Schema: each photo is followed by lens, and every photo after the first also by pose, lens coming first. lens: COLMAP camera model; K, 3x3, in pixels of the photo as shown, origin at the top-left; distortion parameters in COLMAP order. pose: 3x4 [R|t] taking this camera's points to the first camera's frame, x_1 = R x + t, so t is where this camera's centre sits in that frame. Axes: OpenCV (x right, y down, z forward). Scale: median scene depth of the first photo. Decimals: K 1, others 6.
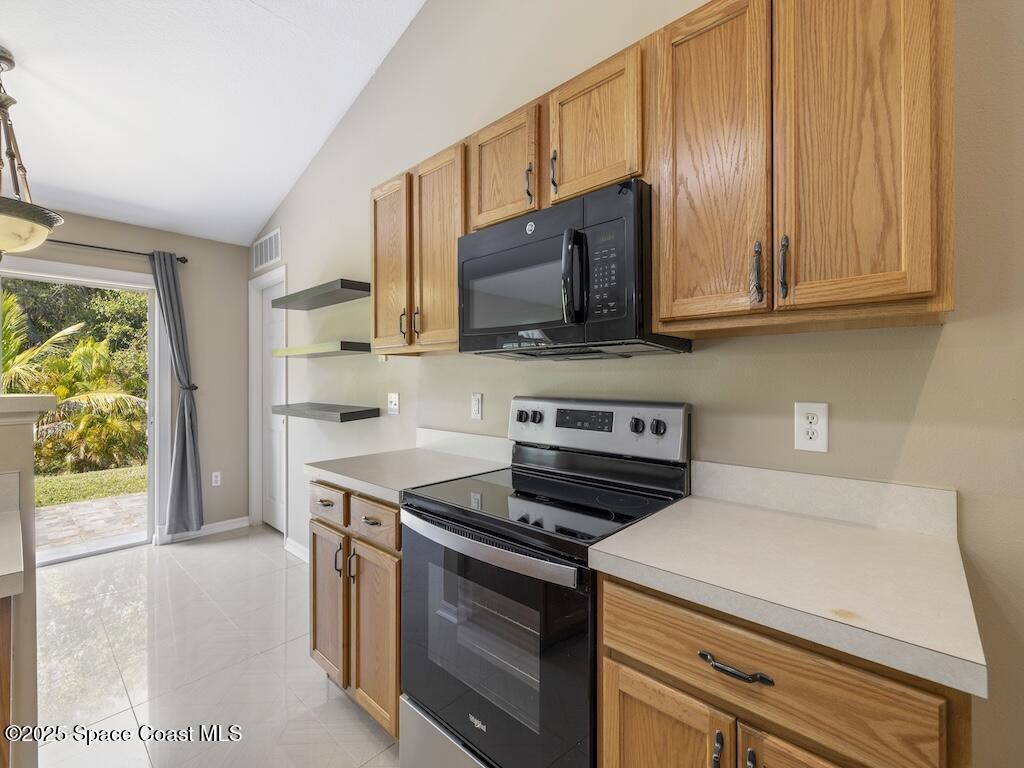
lens RADIAL K [[450.3, 0, 510.1], [0, 450.3, 376.4], [0, 0, 1]] dist [0.004924, 0.000479]
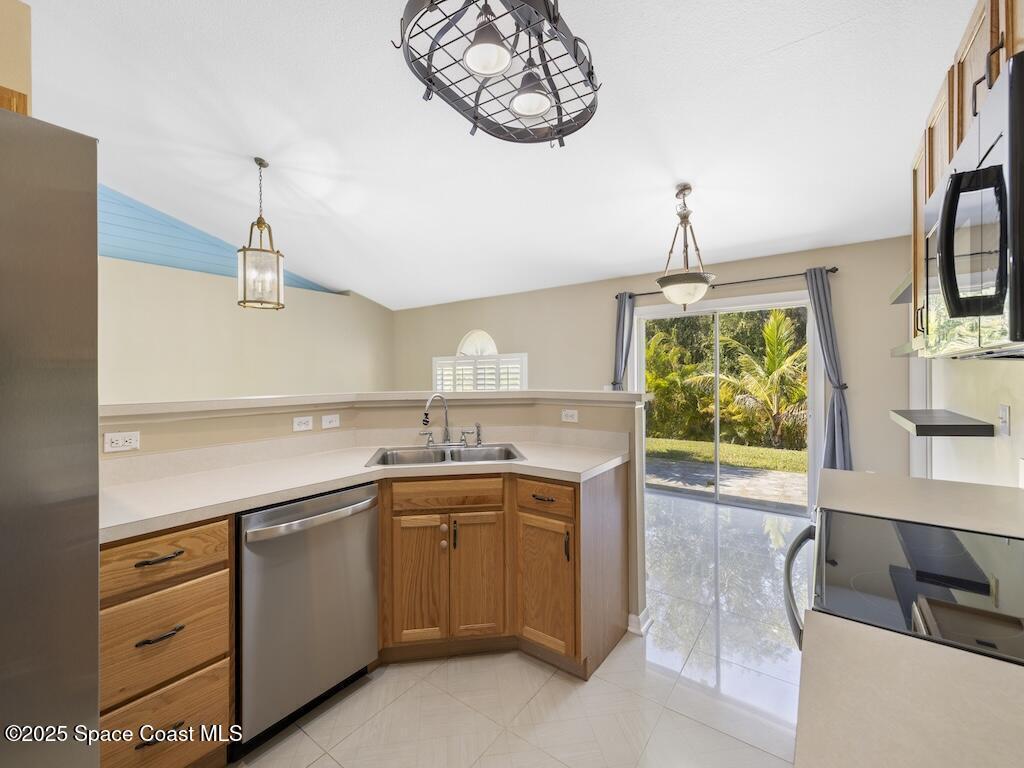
lens RADIAL K [[431.6, 0, 505.4], [0, 431.6, 378.2], [0, 0, 1]] dist [-0.001396, -0.000241]
pose [[0.103957, 0.010417, -0.994527, 0.491111], [0.010064, 0.999883, 0.011525, -0.032953], [0.994531, -0.011207, 0.103840, 0.205050]]
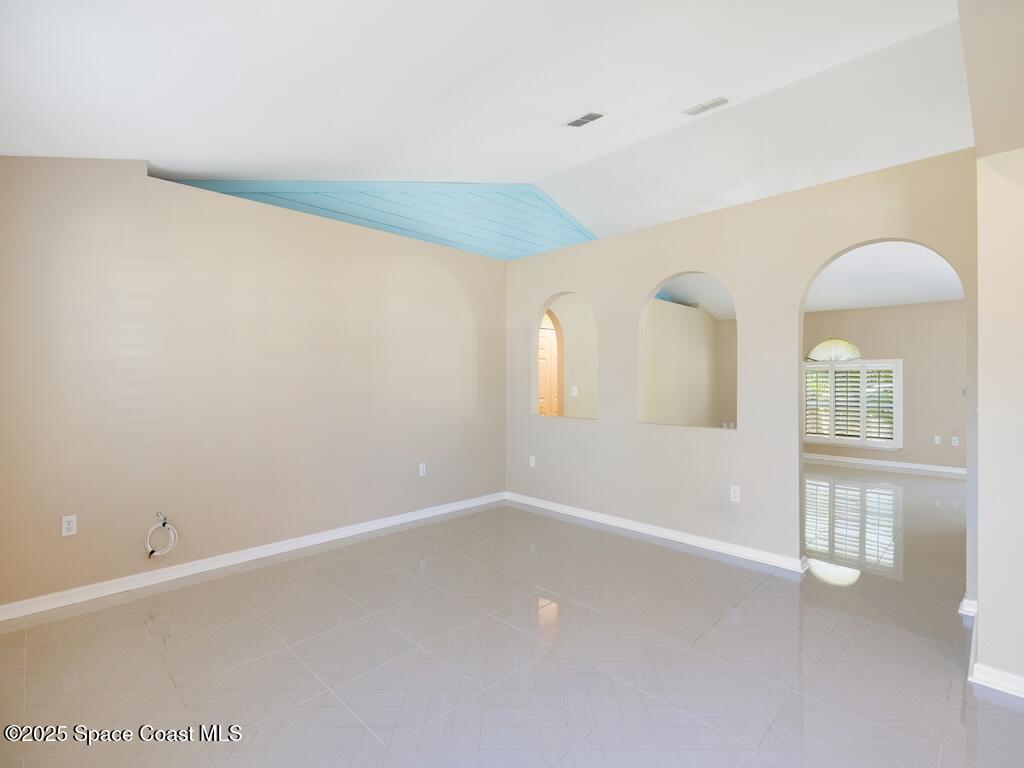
lens RADIAL K [[486.4, 0, 508.2], [0, 486.4, 378.7], [0, 0, 1]] dist [-0.000554, -0.000076]
pose [[-0.038995, 0.003676, -0.999233, 1.603258], [0.000440, 0.999993, 0.003662, -0.035383], [0.999239, -0.000297, -0.038996, -2.591094]]
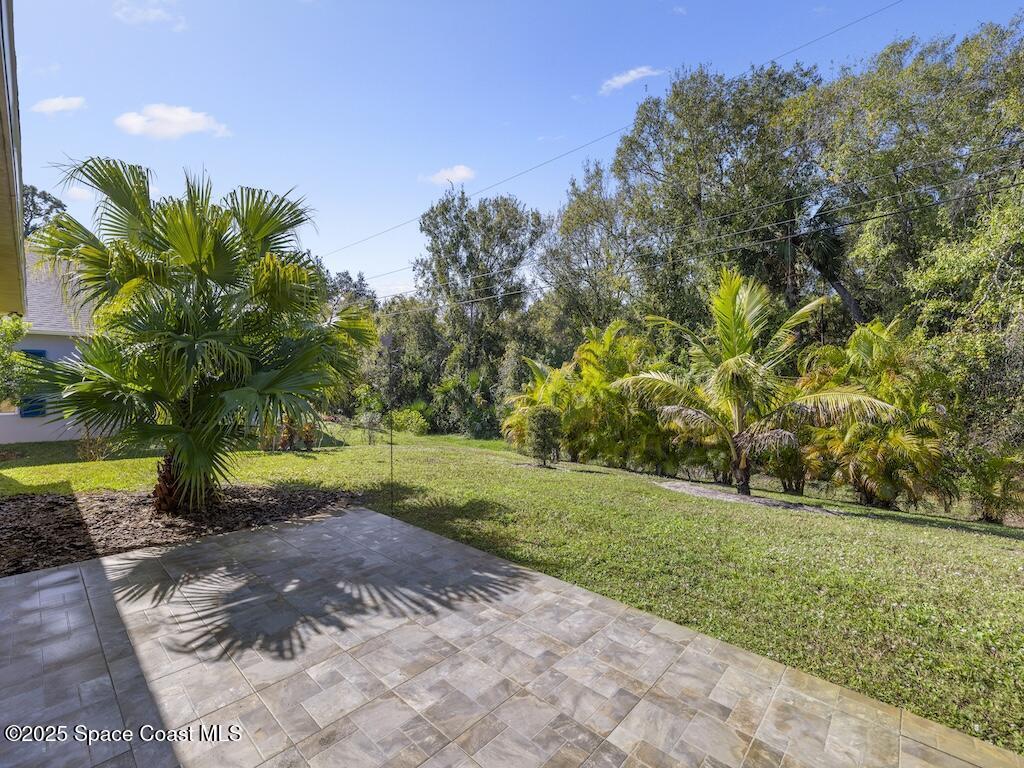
lens RADIAL K [[447.0, 0, 512.4], [0, 447.0, 383.5], [0, 0, 1]] dist [0.000146, -0.000217]
pose [[-0.003408, 0.005405, -0.999980, -1.329551], [0.005814, 0.999969, 0.005385, 0.088960], [0.999977, -0.005796, -0.003439, 2.881766]]
